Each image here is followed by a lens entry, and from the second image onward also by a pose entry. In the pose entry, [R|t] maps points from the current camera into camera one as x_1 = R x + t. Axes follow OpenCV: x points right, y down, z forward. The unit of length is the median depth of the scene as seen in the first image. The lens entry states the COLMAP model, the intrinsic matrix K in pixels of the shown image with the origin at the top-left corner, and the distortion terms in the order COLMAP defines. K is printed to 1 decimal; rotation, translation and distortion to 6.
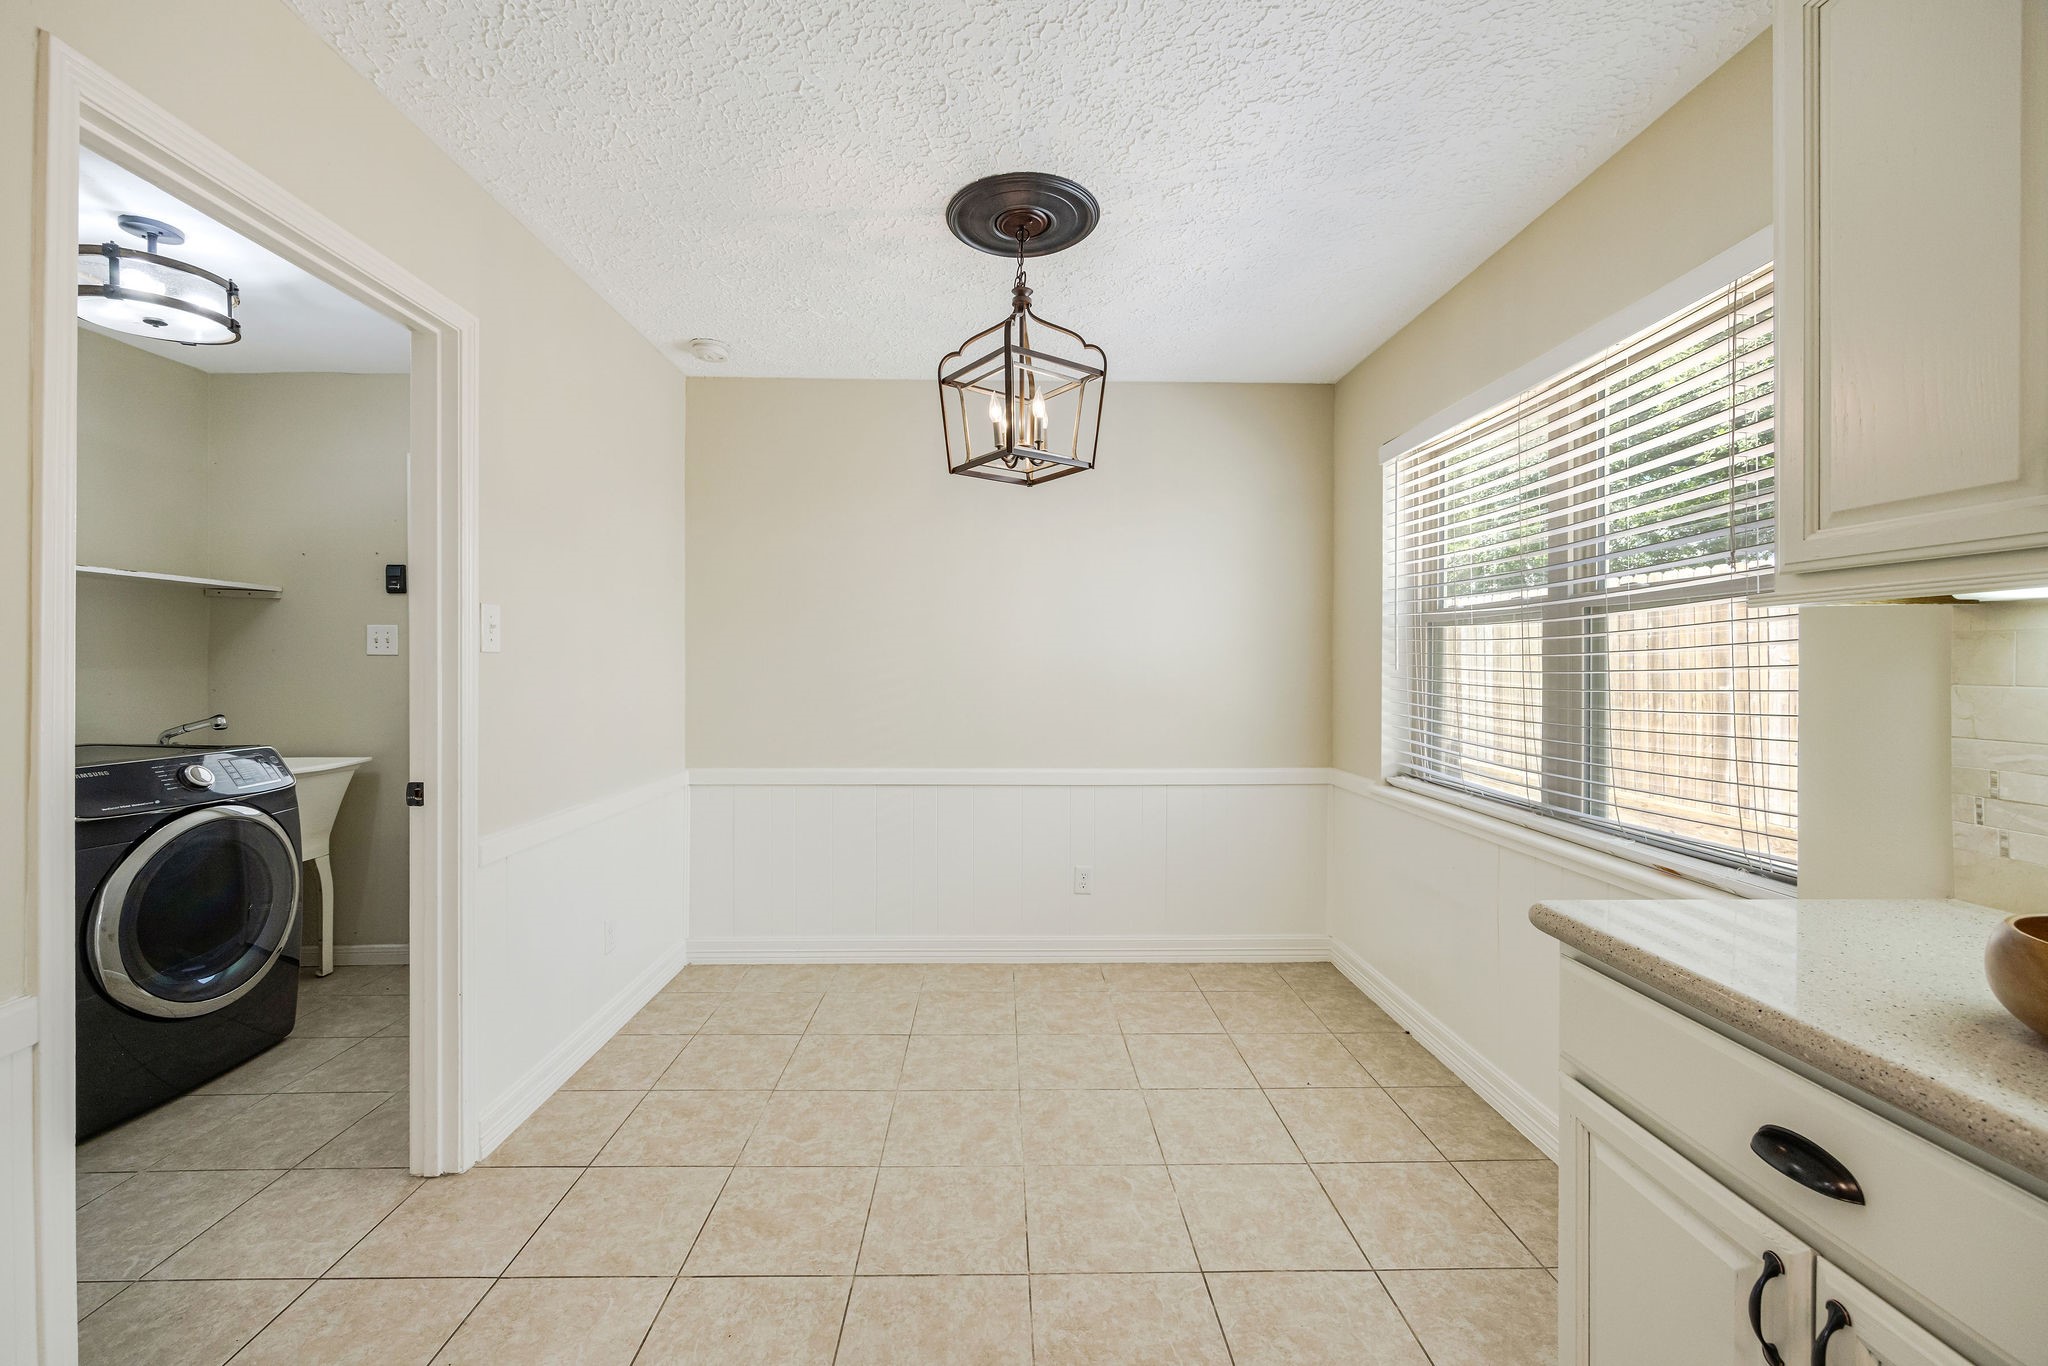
lens RADIAL K [[823.3, 0, 1027.4], [0, 823.3, 666.0], [0, 0, 1]] dist [-0.006393, 0.001614]
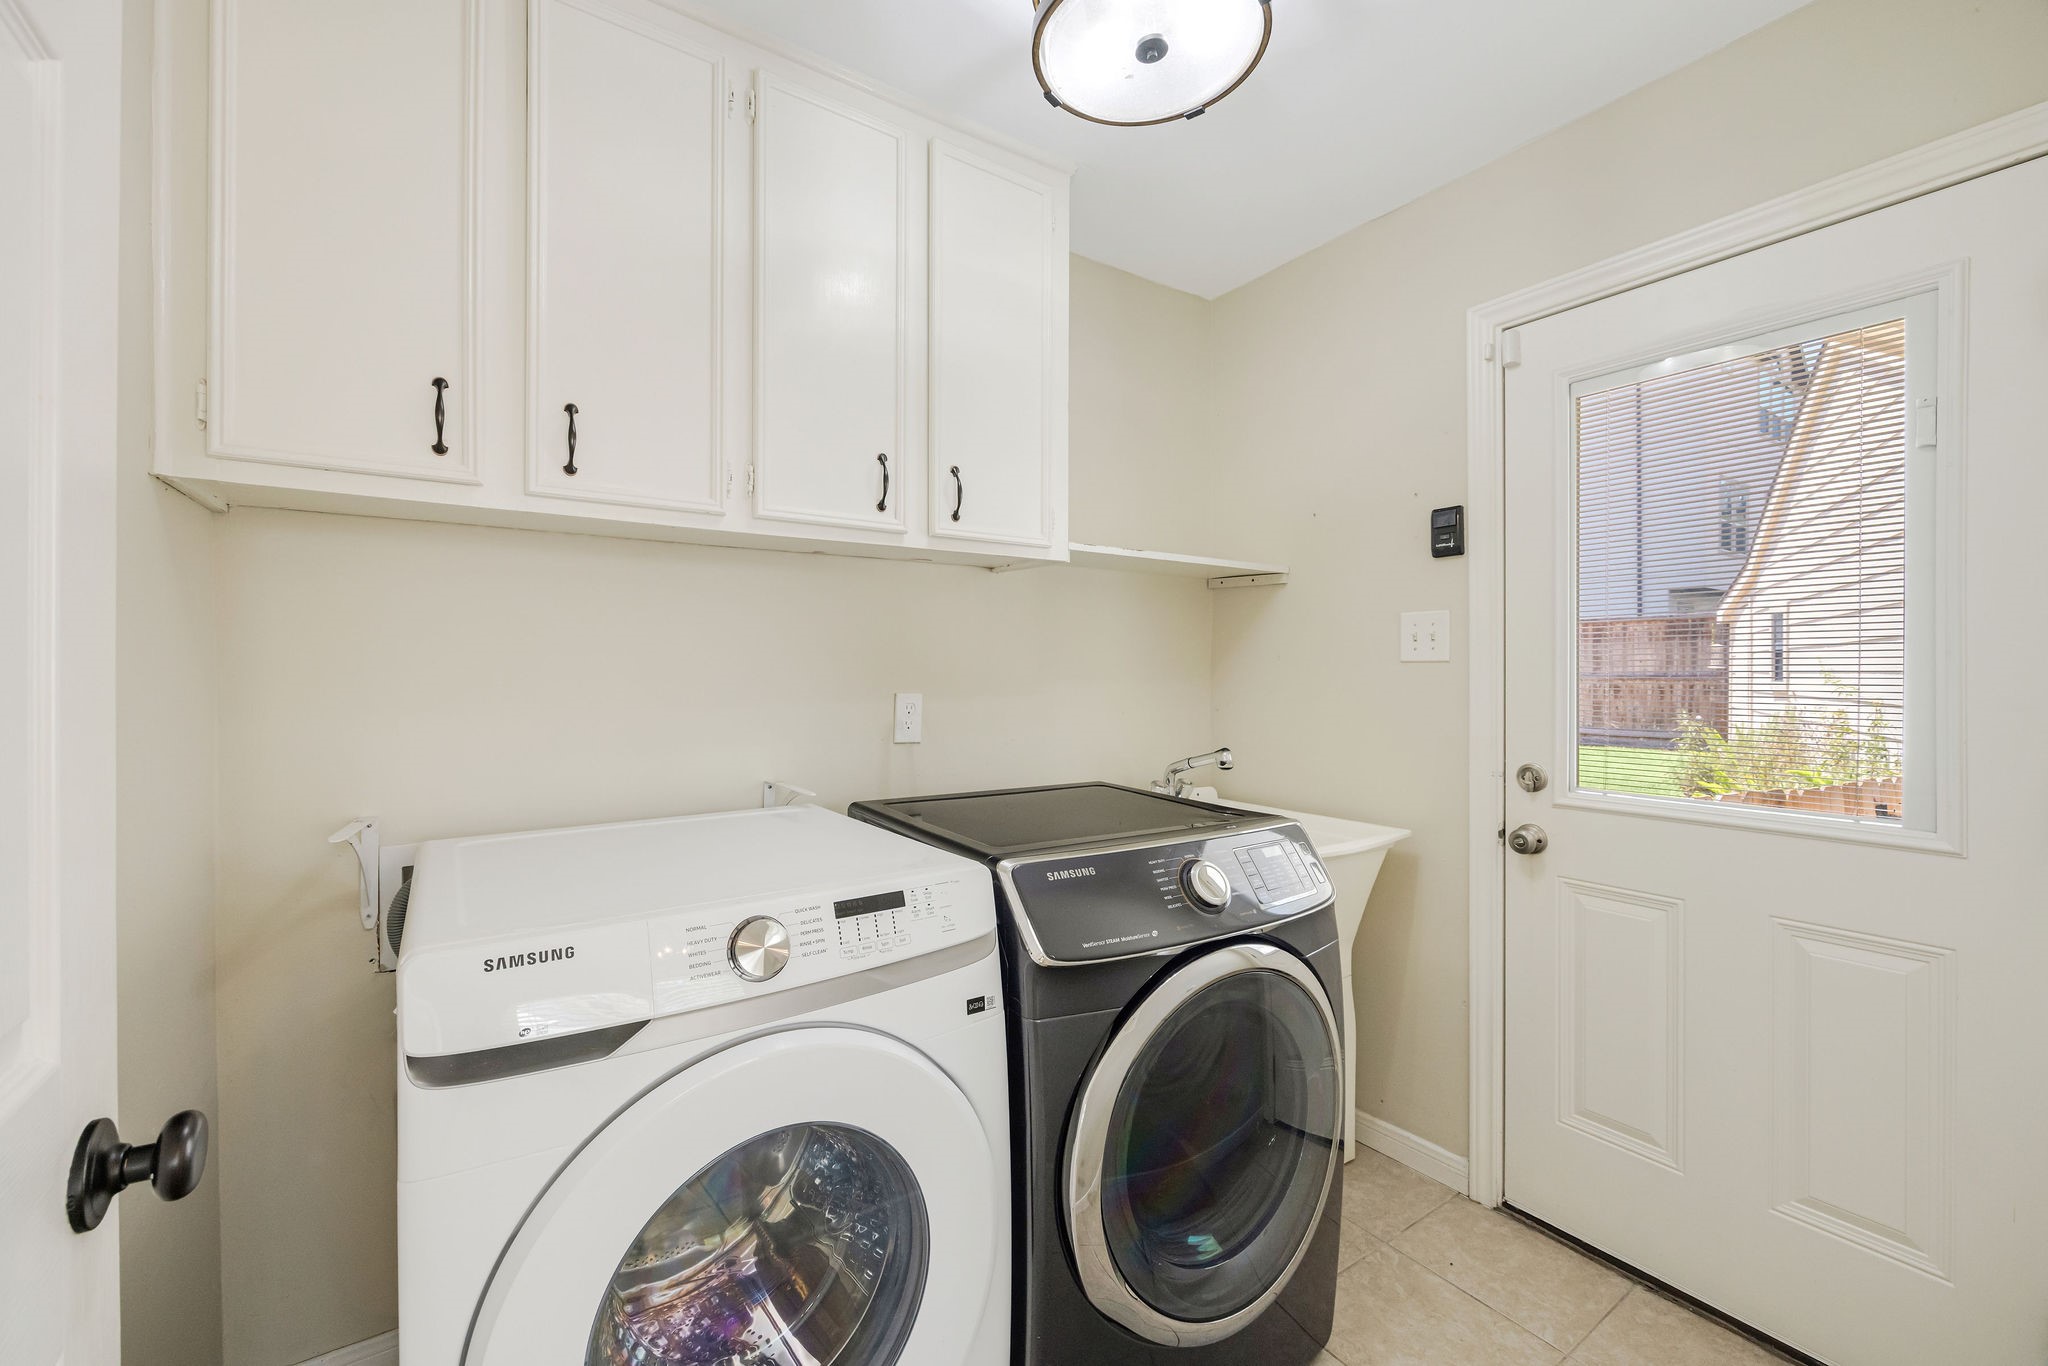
lens RADIAL K [[823.3, 0, 1023.2], [0, 823.3, 672.1], [0, 0, 1]] dist [-0.006393, 0.001614]
pose [[0.541692, 0.000414, -0.840577, -0.485121], [-0.000964, 1.000000, -0.000128, -0.005760], [0.840577, 0.000880, 0.541692, 0.470299]]
